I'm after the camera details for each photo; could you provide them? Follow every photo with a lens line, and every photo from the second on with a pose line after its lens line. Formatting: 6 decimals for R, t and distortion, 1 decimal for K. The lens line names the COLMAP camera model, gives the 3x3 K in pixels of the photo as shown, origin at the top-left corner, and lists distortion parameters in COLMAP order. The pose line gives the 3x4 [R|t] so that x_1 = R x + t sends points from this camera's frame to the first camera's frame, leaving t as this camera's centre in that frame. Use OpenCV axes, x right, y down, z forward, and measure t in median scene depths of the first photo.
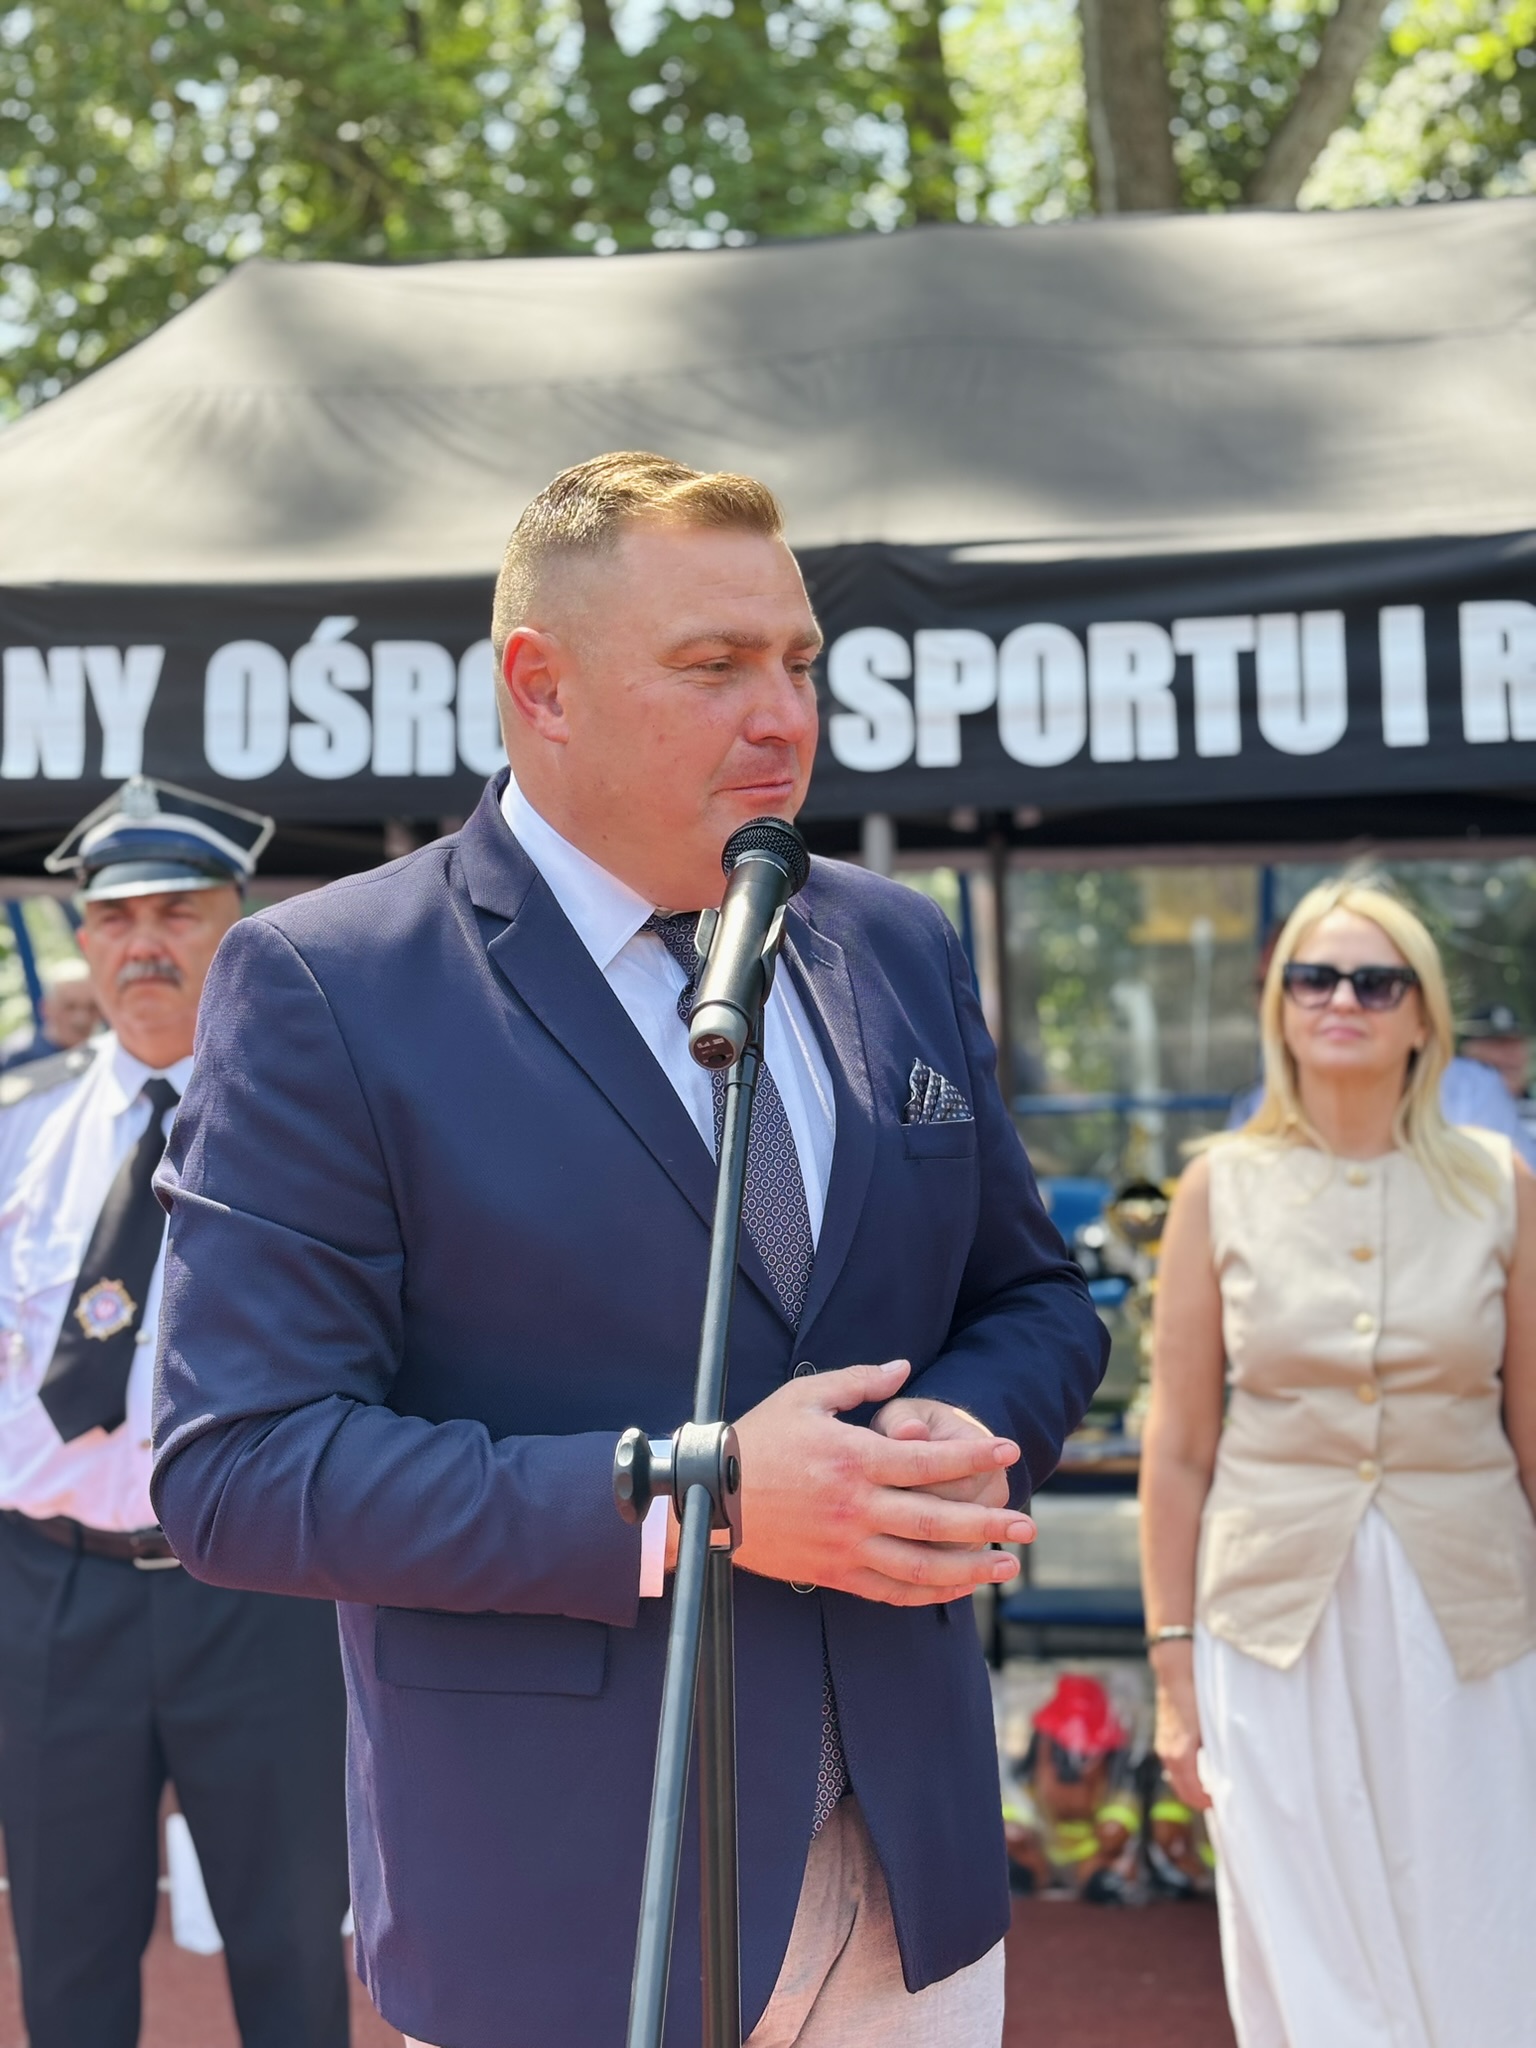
lens RADIAL K [[3106.1, 0, 768.3], [0, 3106.1, 1036.4], [0, 0, 1]] dist [0.094920, 0.000000]
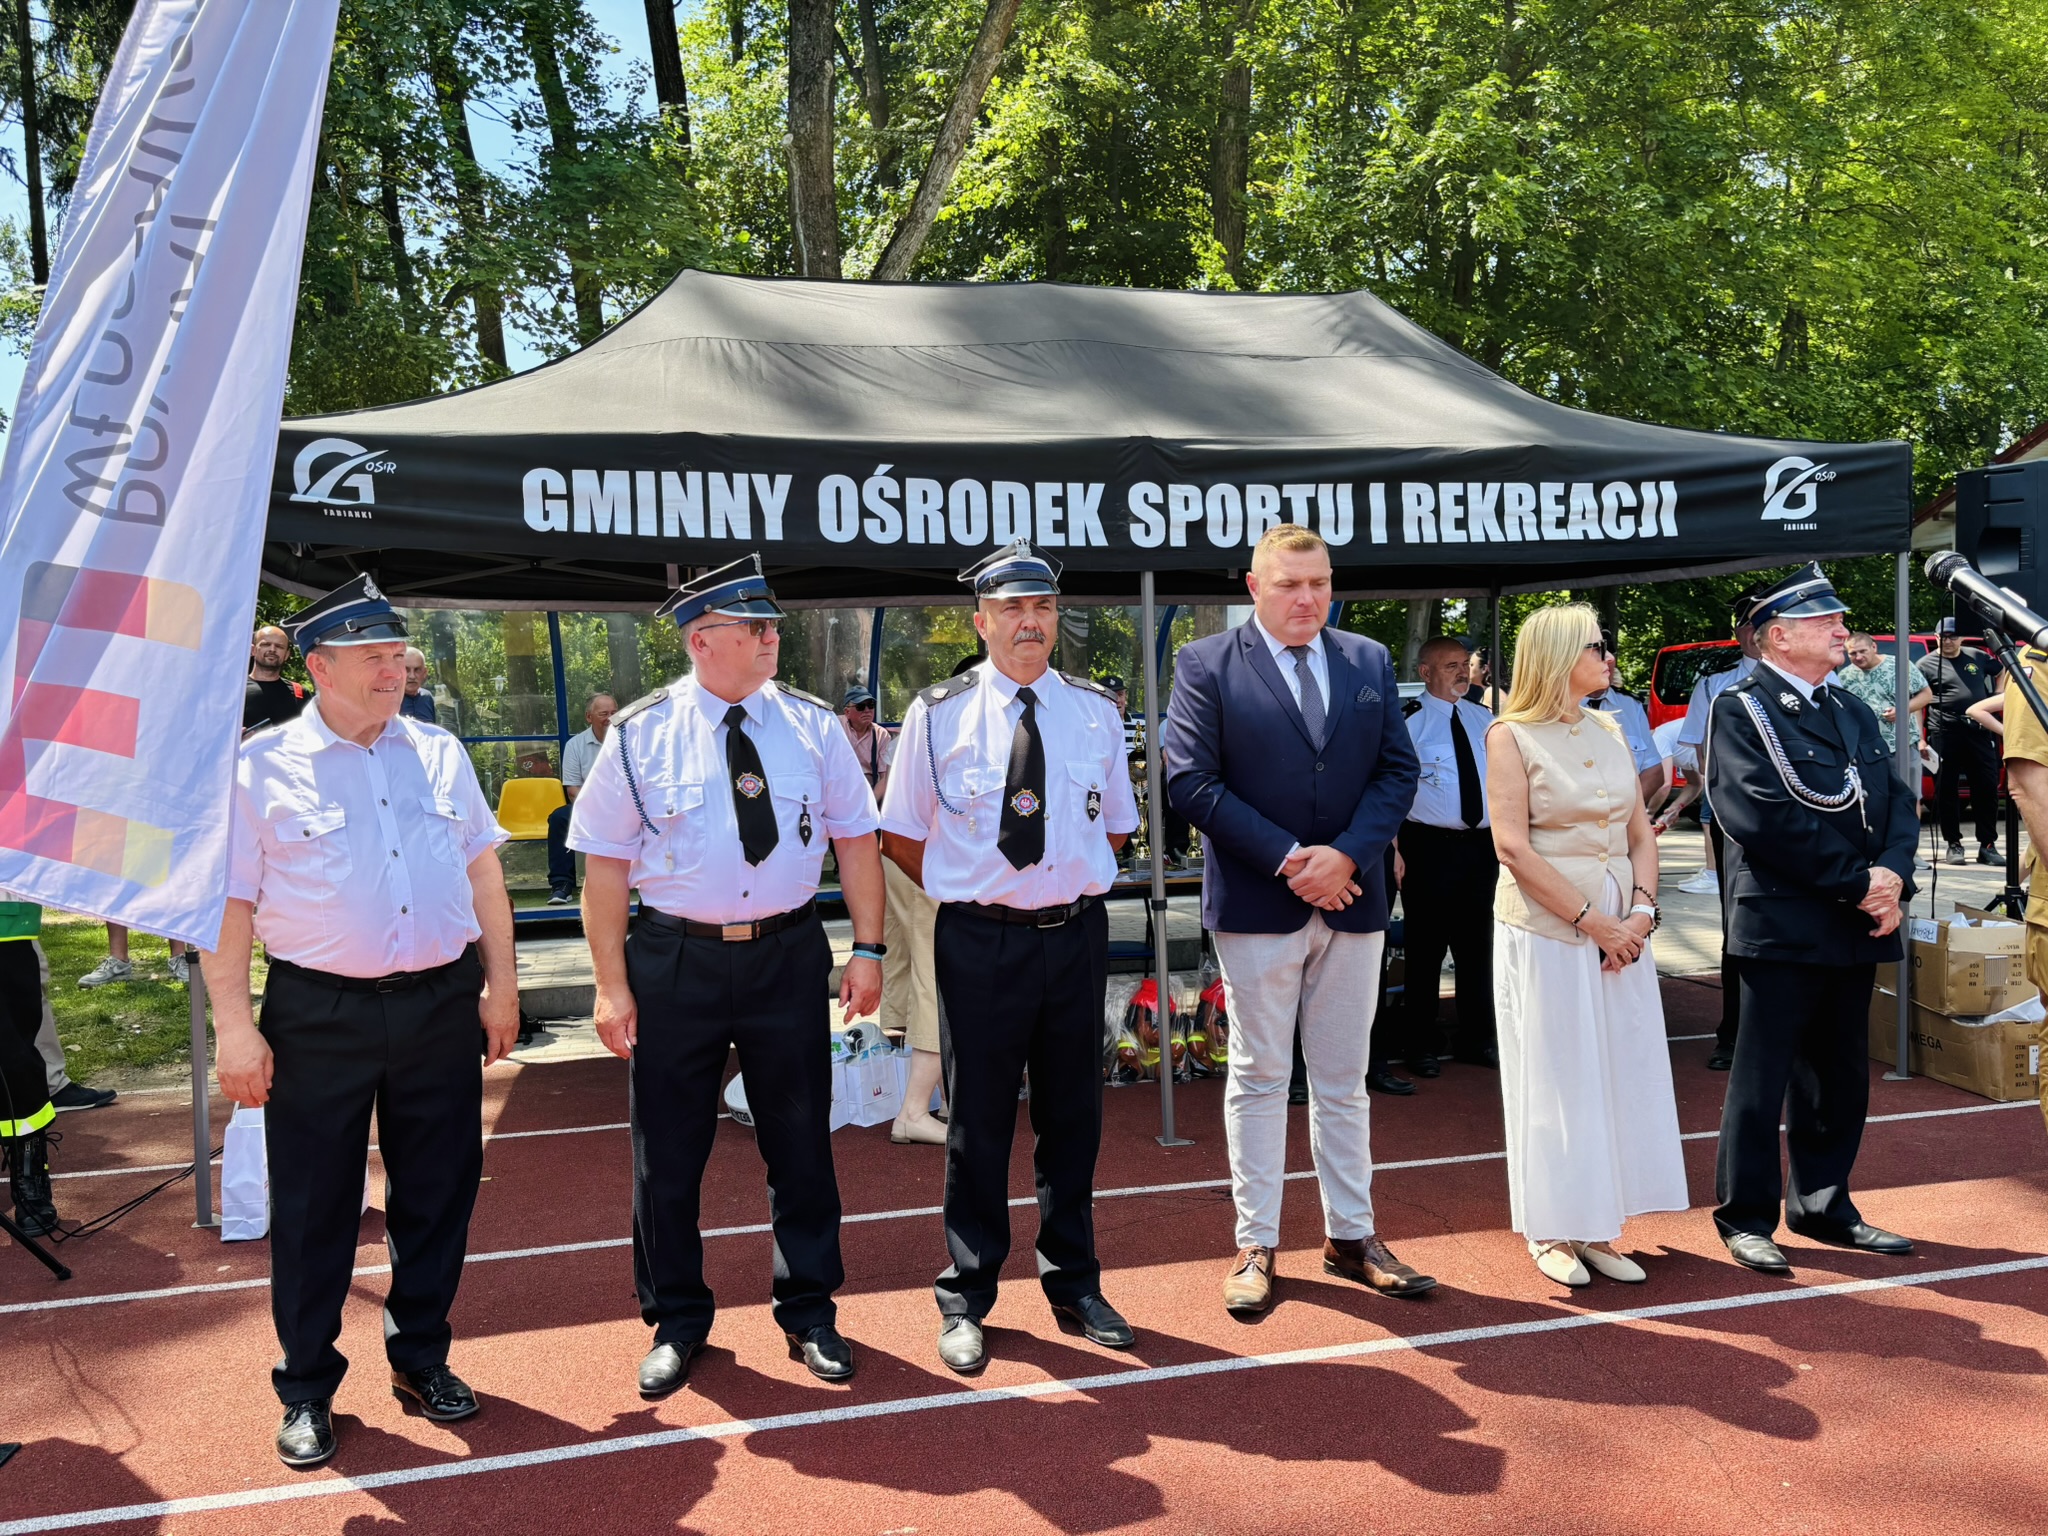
lens RADIAL K [[1552.1, 0, 1022.9], [0, 1552.1, 764.3], [0, 0, 1]] dist [0.029387, -0.022842]
pose [[0.947079, -0.013661, 0.320709, -0.383677], [-0.000457, 0.999036, 0.043907, 0.013386], [-0.321000, -0.041730, 0.946160, 0.034664]]
